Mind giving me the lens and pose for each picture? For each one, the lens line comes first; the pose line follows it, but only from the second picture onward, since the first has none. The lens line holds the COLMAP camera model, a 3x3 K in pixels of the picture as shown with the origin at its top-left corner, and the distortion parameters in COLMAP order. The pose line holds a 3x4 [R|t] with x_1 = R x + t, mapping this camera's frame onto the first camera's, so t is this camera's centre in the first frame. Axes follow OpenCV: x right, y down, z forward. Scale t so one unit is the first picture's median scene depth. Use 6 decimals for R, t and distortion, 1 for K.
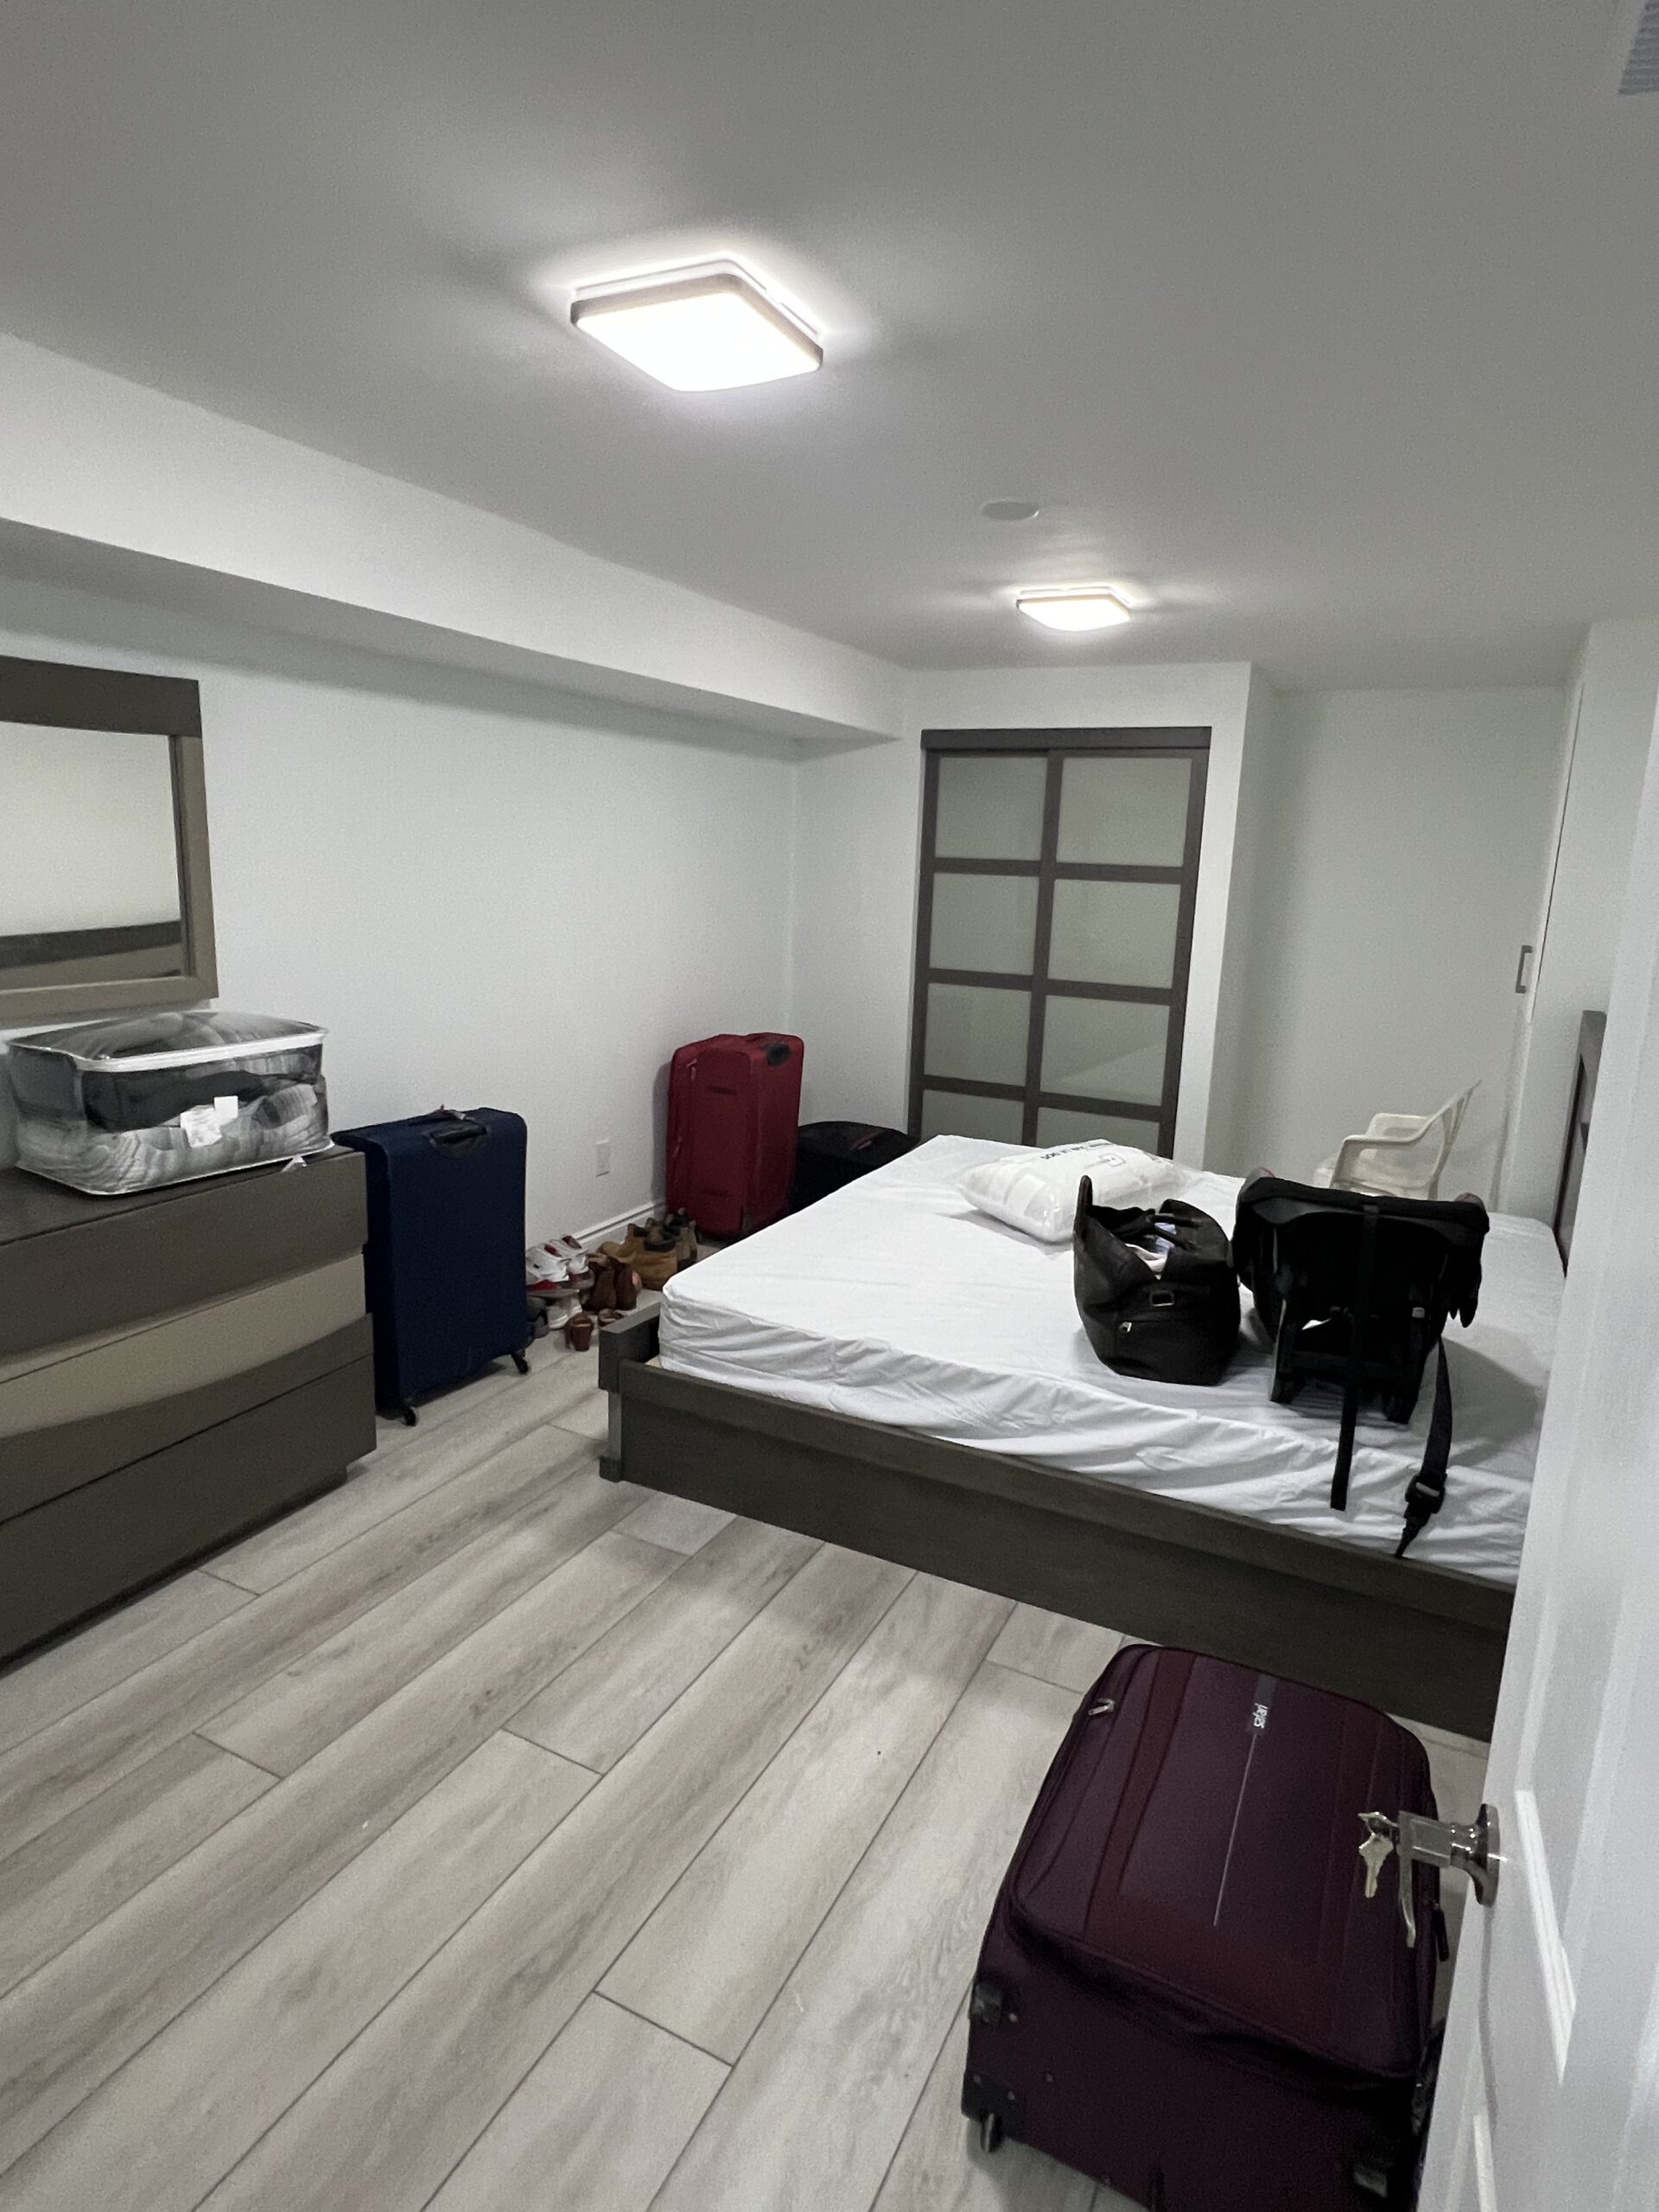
lens RADIAL K [[1229.2, 0, 830.9], [0, 1229.2, 1099.2], [0, 0, 1]] dist [-0.000492, 0.000285]
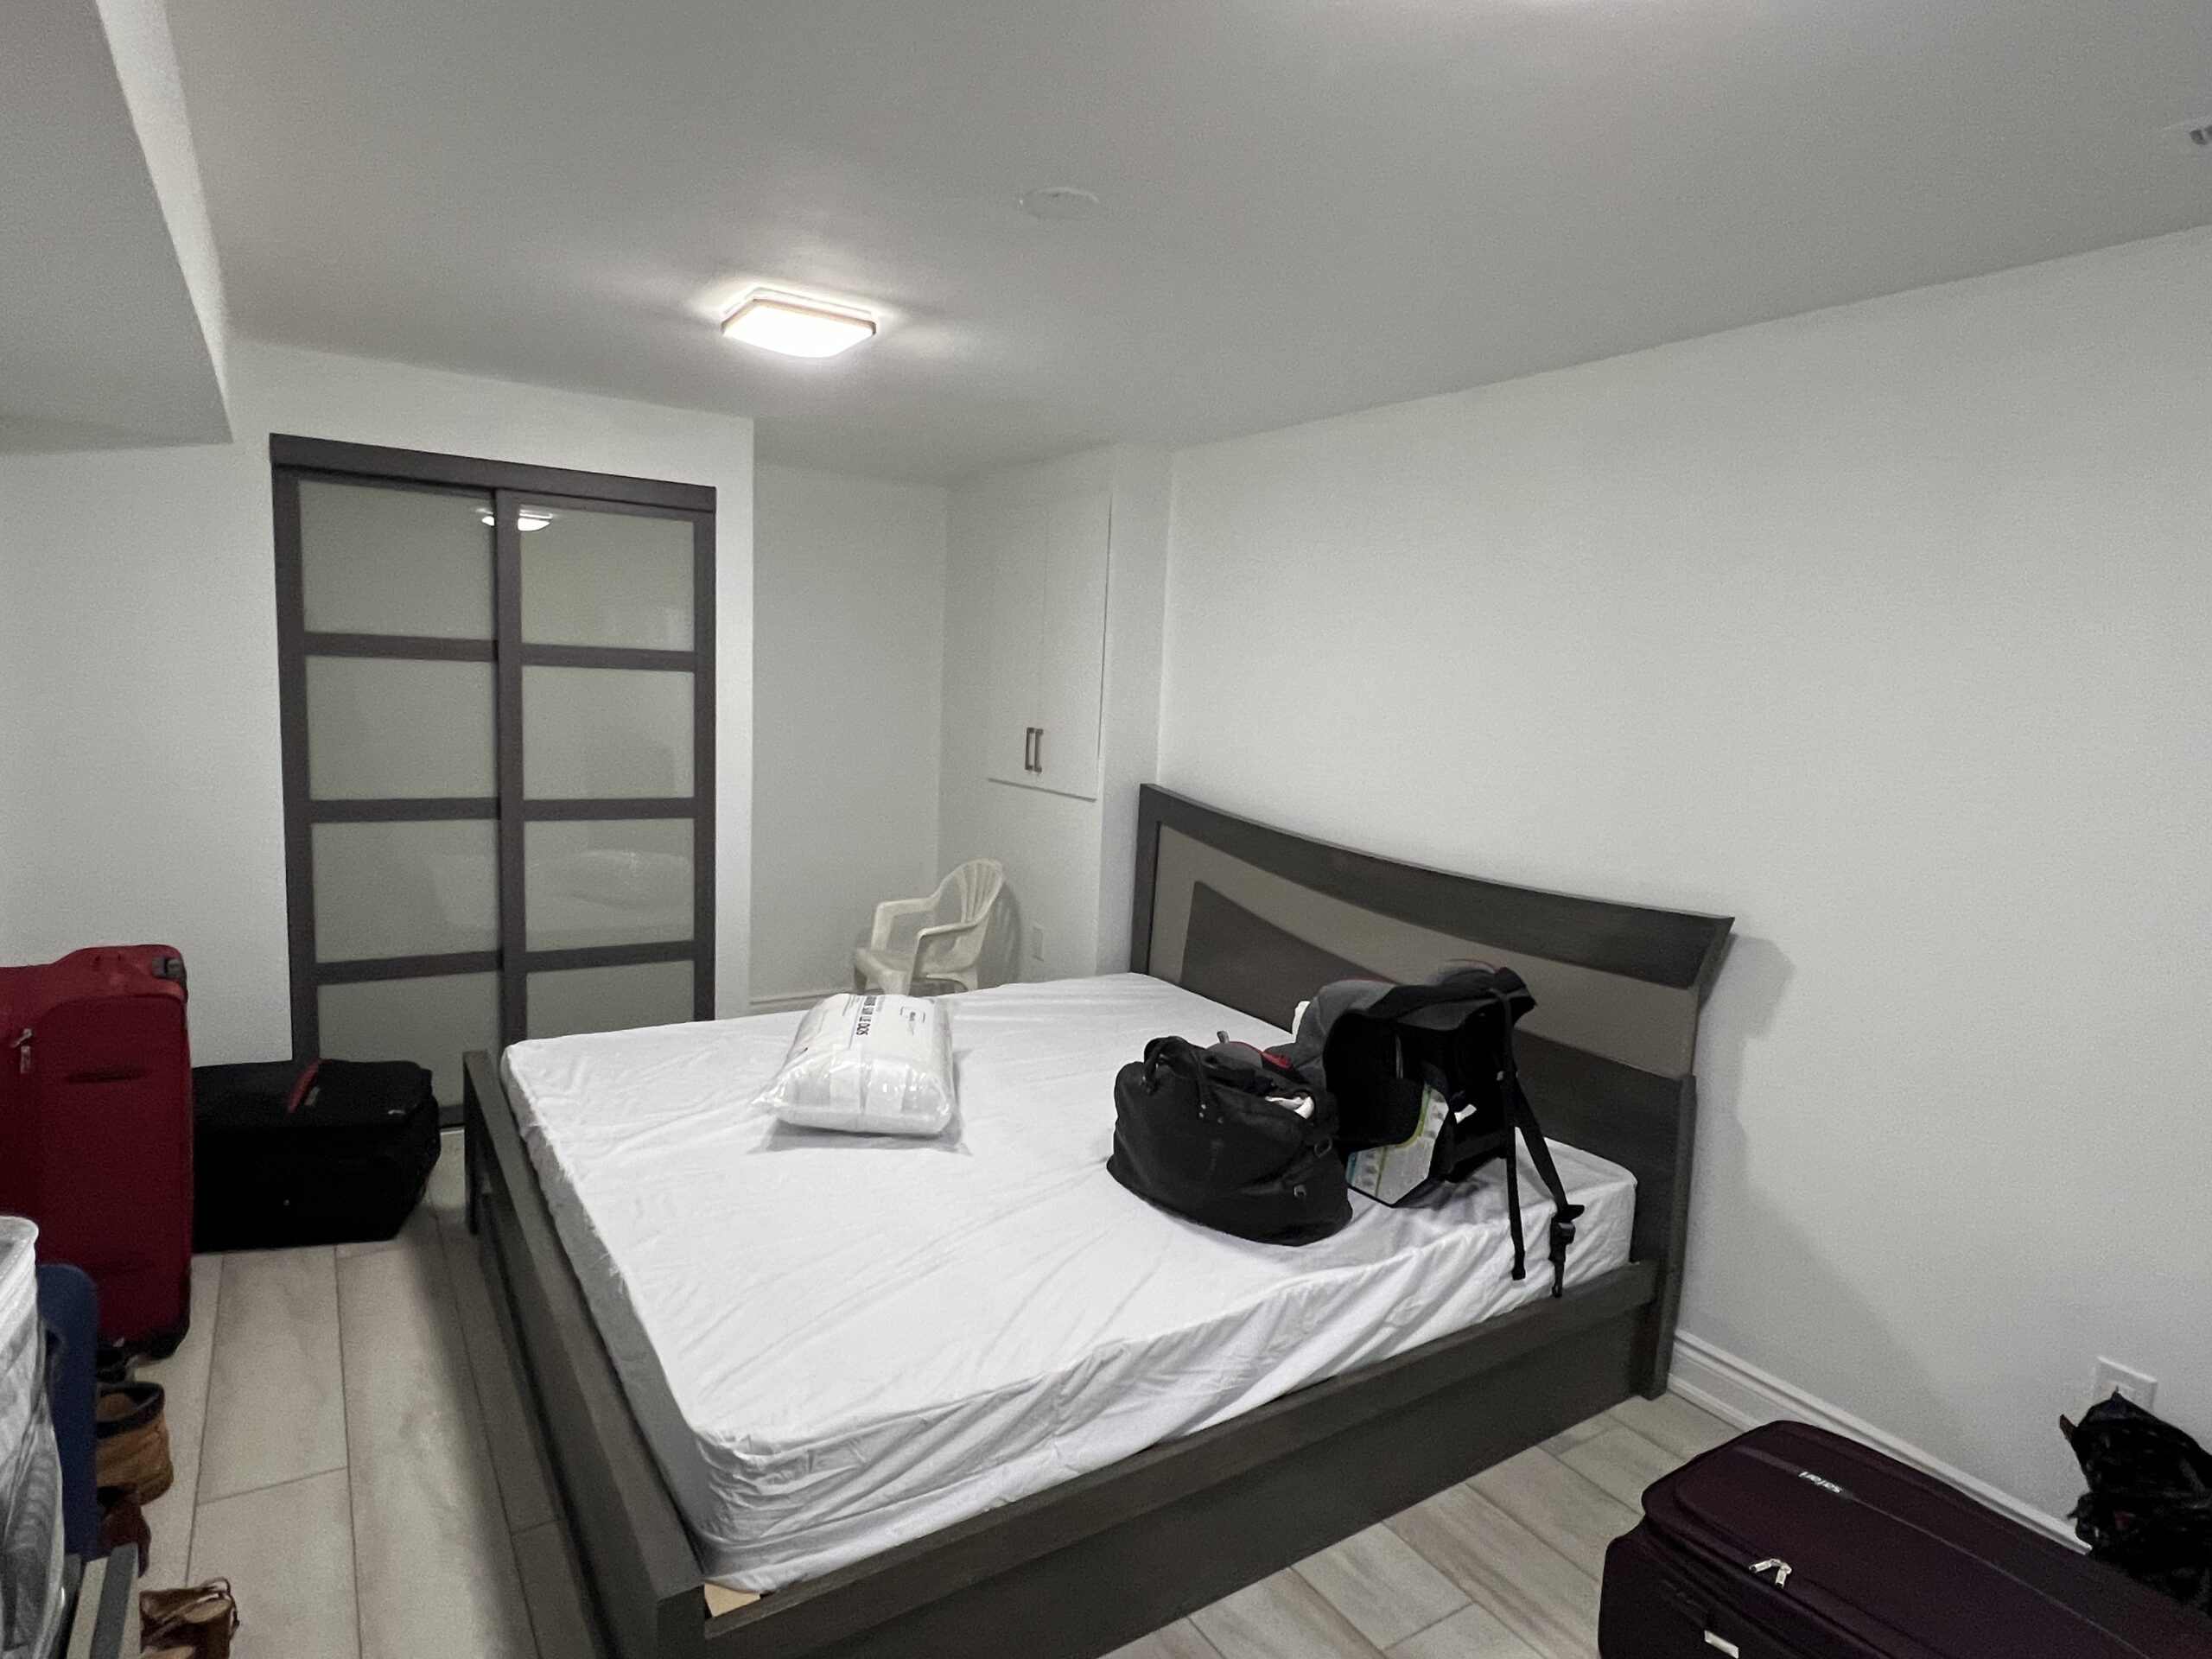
lens RADIAL K [[1229.2, 0, 1111.5], [0, 1229.2, 831.7], [0, 0, 1]] dist [-0.000492, 0.000285]
pose [[0.500238, -0.121002, 0.857392, -0.412631], [0.142327, 0.988210, 0.056425, -0.104000], [-0.854111, 0.093804, 0.511562, 0.475056]]
